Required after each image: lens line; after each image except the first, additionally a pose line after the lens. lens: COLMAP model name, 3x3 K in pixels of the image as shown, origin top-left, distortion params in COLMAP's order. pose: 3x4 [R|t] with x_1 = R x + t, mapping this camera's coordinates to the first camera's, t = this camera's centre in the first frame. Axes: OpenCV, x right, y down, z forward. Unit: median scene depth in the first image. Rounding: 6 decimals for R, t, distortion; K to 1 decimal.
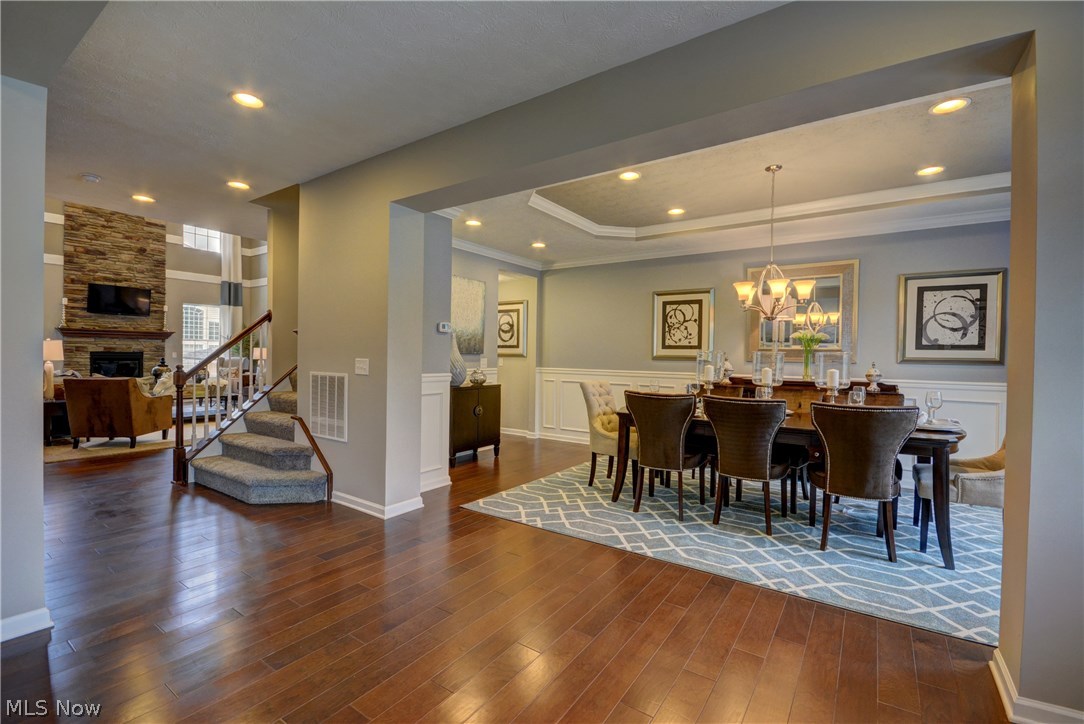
lens RADIAL K [[483.3, 0, 542.0], [0, 483.3, 362.0], [0, 0, 1]] dist [0.030070, -0.022451]
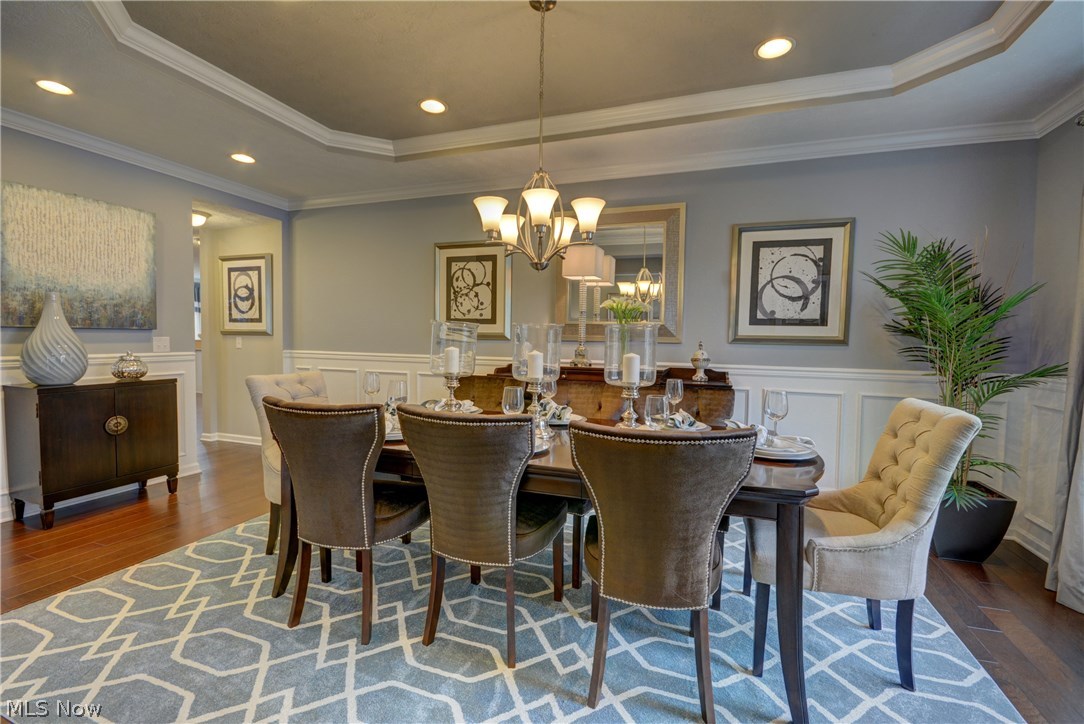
lens RADIAL K [[470.0, 0, 543.7], [0, 470.0, 359.9], [0, 0, 1]] dist [-0.002663, -0.000530]
pose [[0.969945, -0.011000, 0.243077, 0.284672], [0.001906, 0.999290, 0.037615, 0.000649], [-0.243318, -0.036021, 0.969278, 0.378157]]
